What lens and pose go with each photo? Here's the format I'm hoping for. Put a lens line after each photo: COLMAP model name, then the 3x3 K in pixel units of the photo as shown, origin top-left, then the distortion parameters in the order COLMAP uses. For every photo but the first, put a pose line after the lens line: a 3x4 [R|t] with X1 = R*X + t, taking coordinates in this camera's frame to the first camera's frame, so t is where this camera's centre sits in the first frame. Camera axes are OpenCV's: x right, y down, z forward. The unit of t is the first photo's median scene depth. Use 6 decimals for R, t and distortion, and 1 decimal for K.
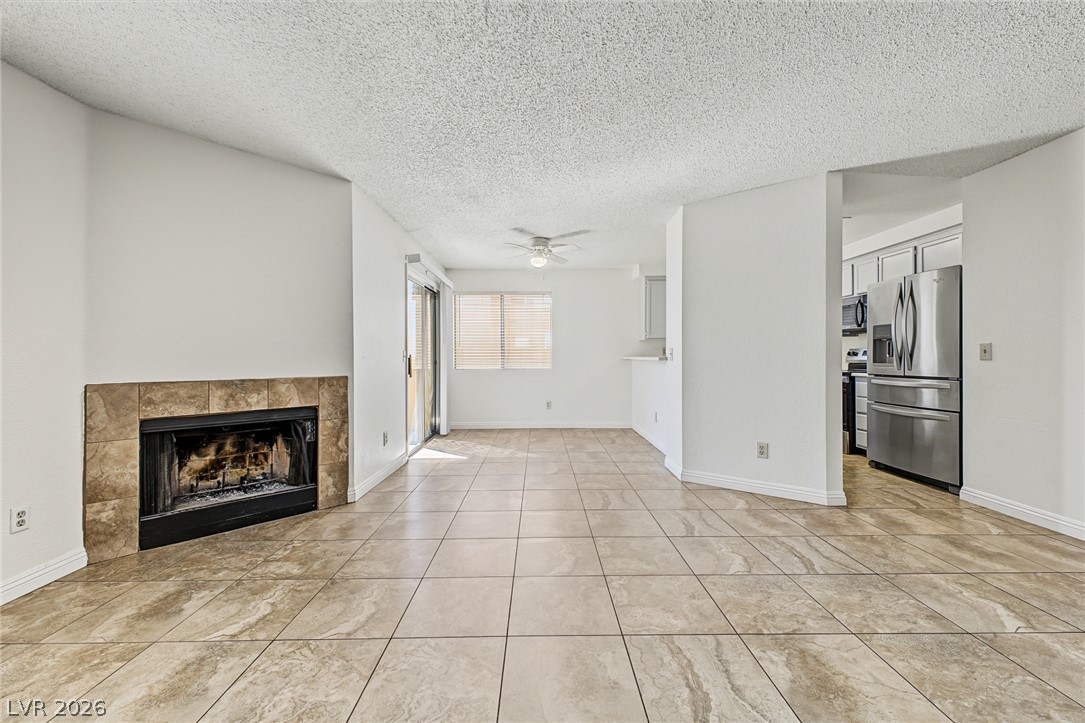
lens RADIAL K [[429.3, 0, 541.5], [0, 429.3, 352.9], [0, 0, 1]] dist [0.018957, -0.004513]
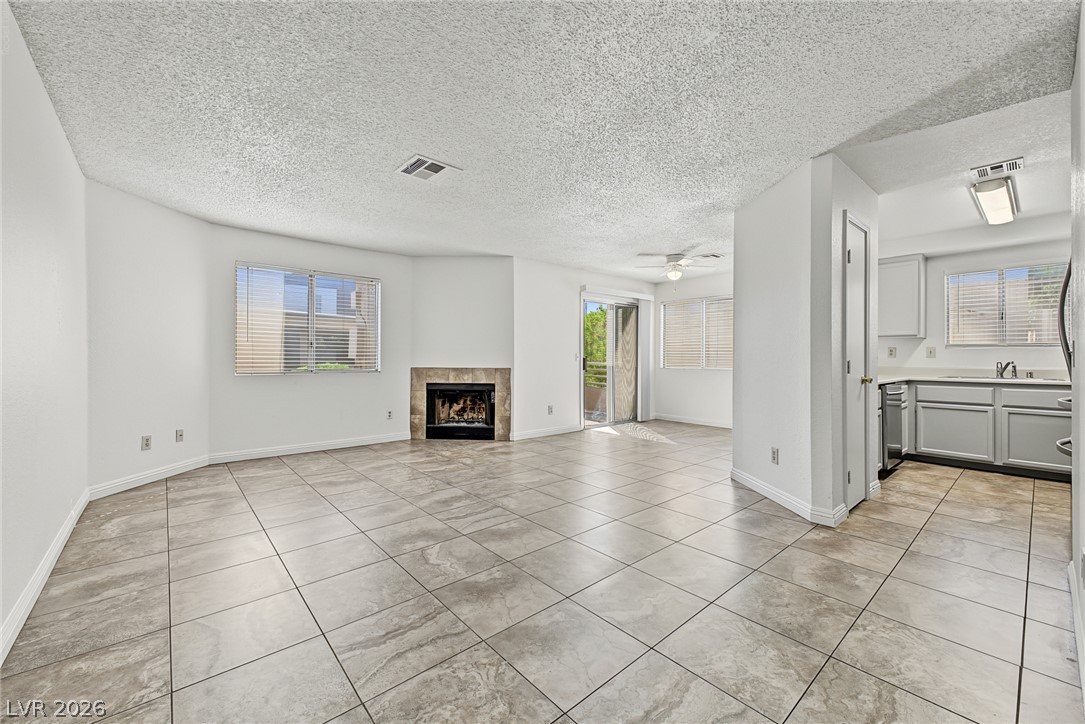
lens RADIAL K [[429.3, 0, 544.4], [0, 429.3, 359.3], [0, 0, 1]] dist [0.018957, -0.004513]
pose [[0.652679, 0.010428, -0.757562, 1.051547], [-0.000535, 0.999911, 0.013303, -0.006277], [0.757634, -0.008277, 0.652627, -0.034345]]
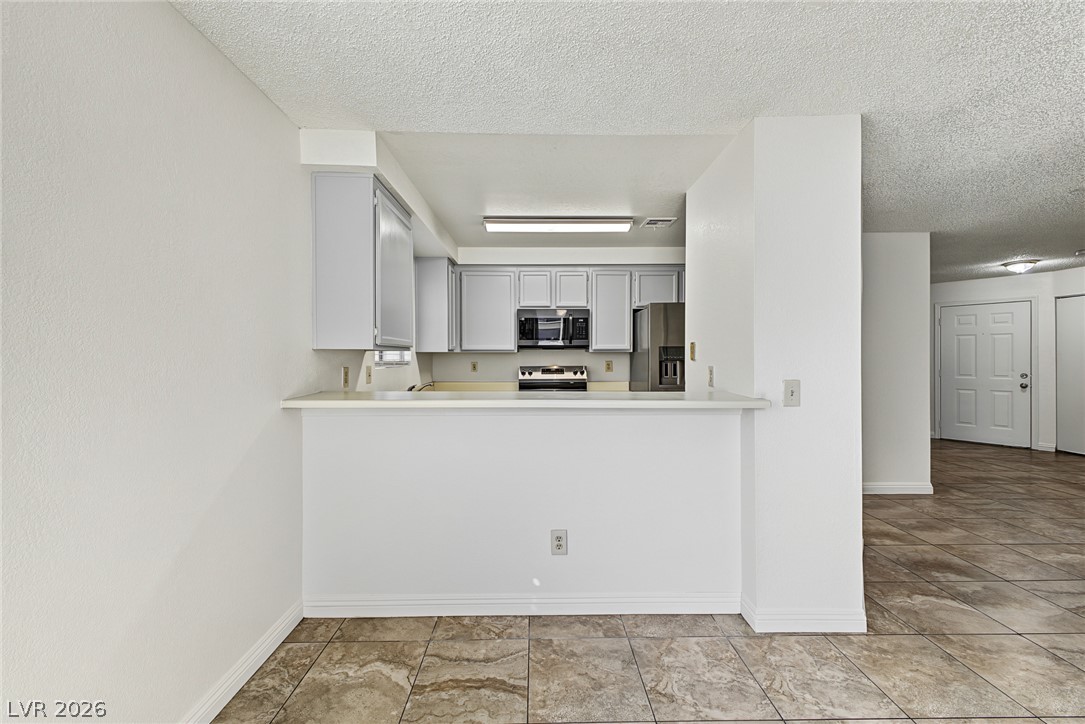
lens RADIAL K [[429.3, 0, 543.9], [0, 429.3, 356.3], [0, 0, 1]] dist [0.018957, -0.004513]
pose [[-0.013741, 0.003159, 0.999901, -0.268805], [-0.004617, 0.999984, -0.003223, -0.051896], [-0.999895, -0.004661, -0.013726, 1.802860]]
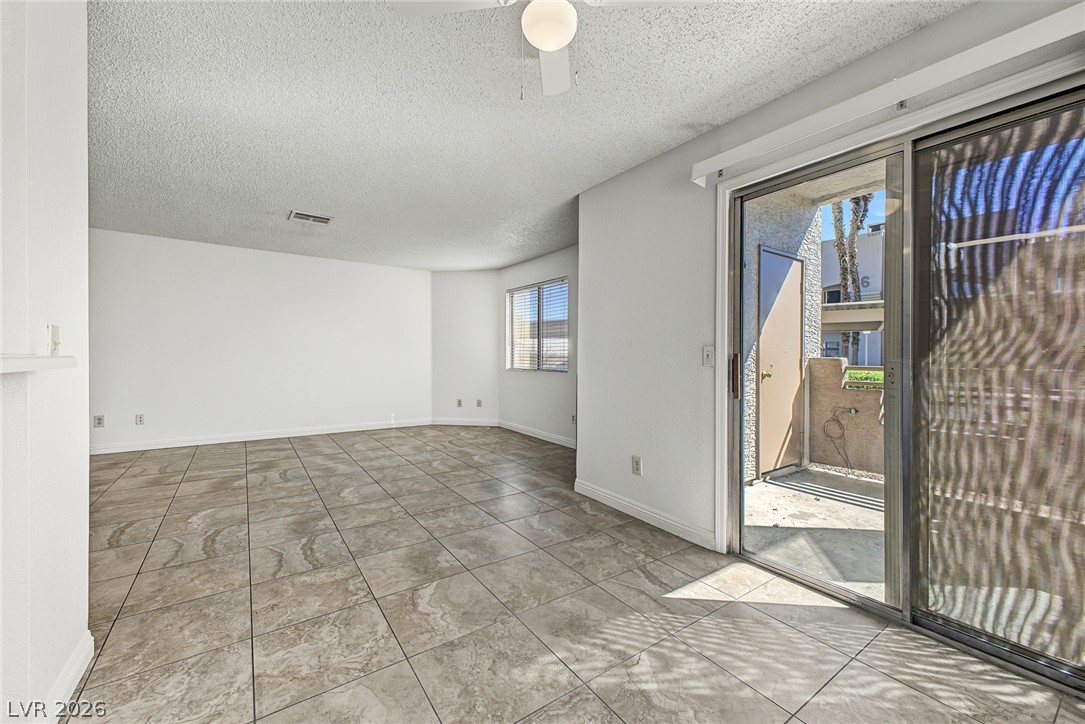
lens RADIAL K [[429.3, 0, 541.9], [0, 429.3, 356.7], [0, 0, 1]] dist [0.018957, -0.004513]
pose [[-0.826451, -0.003015, -0.563000, 0.263213], [-0.001369, 0.999993, -0.003346, 0.015152], [0.563006, -0.001994, -0.826450, 2.035998]]
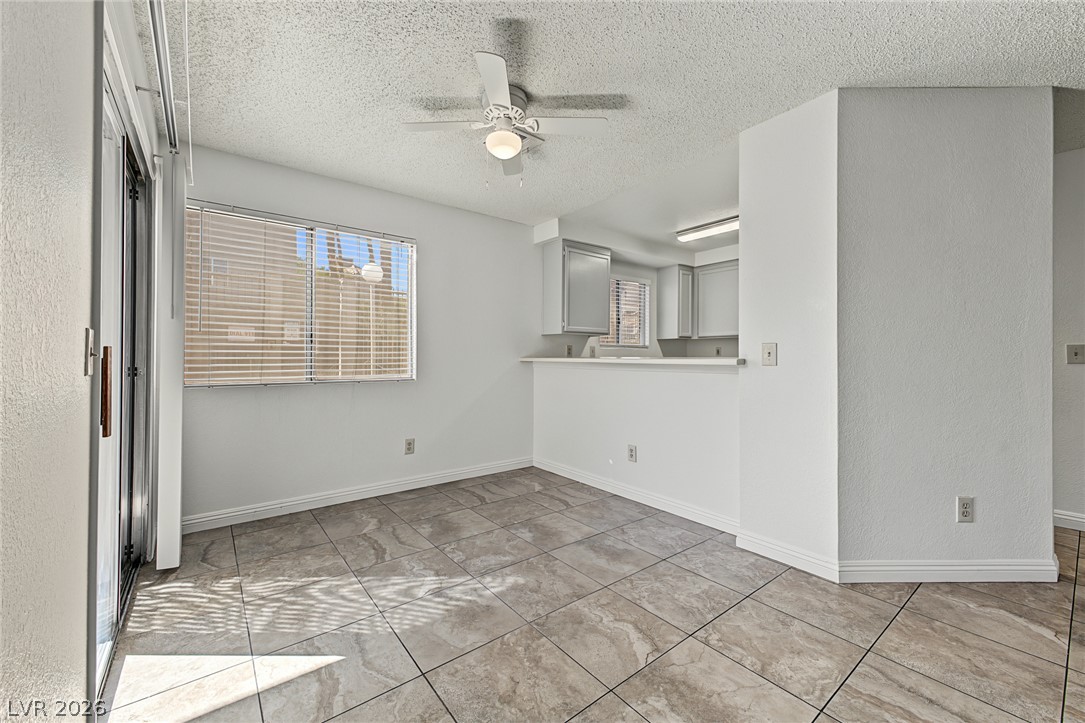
lens RADIAL K [[429.3, 0, 544.5], [0, 429.3, 354.9], [0, 0, 1]] dist [0.018957, -0.004513]
pose [[0.789519, 0.009959, 0.613645, -0.410222], [-0.009734, 0.999946, -0.003704, 0.012097], [-0.613649, -0.003049, 0.789573, 1.013700]]
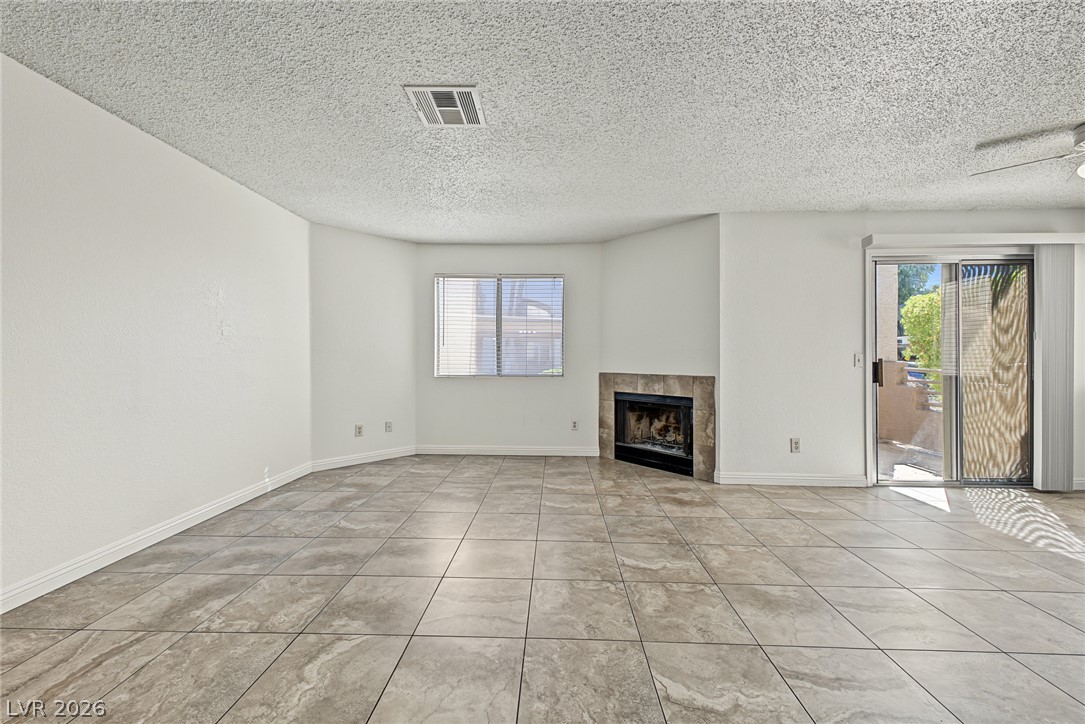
lens RADIAL K [[429.3, 0, 543.4], [0, 429.3, 357.1], [0, 0, 1]] dist [0.018957, -0.004513]
pose [[-0.039062, -0.000332, -0.999237, 0.841856], [0.004287, 0.999991, -0.000500, -0.002176], [0.999228, -0.004303, -0.039061, 0.625754]]
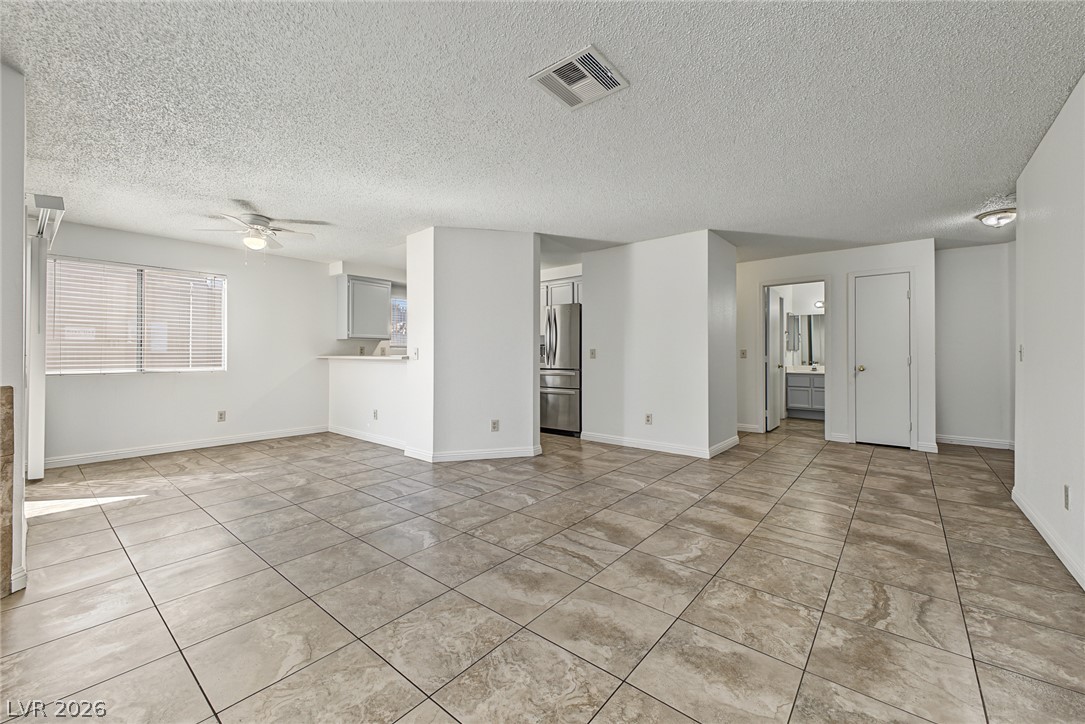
lens RADIAL K [[429.3, 0, 543.4], [0, 429.3, 355.2], [0, 0, 1]] dist [0.018957, -0.004513]
pose [[0.645104, 0.003667, 0.764086, -0.479576], [-0.007792, 0.999968, 0.001779, 0.002302], [-0.764055, -0.007101, 0.645112, 0.023359]]
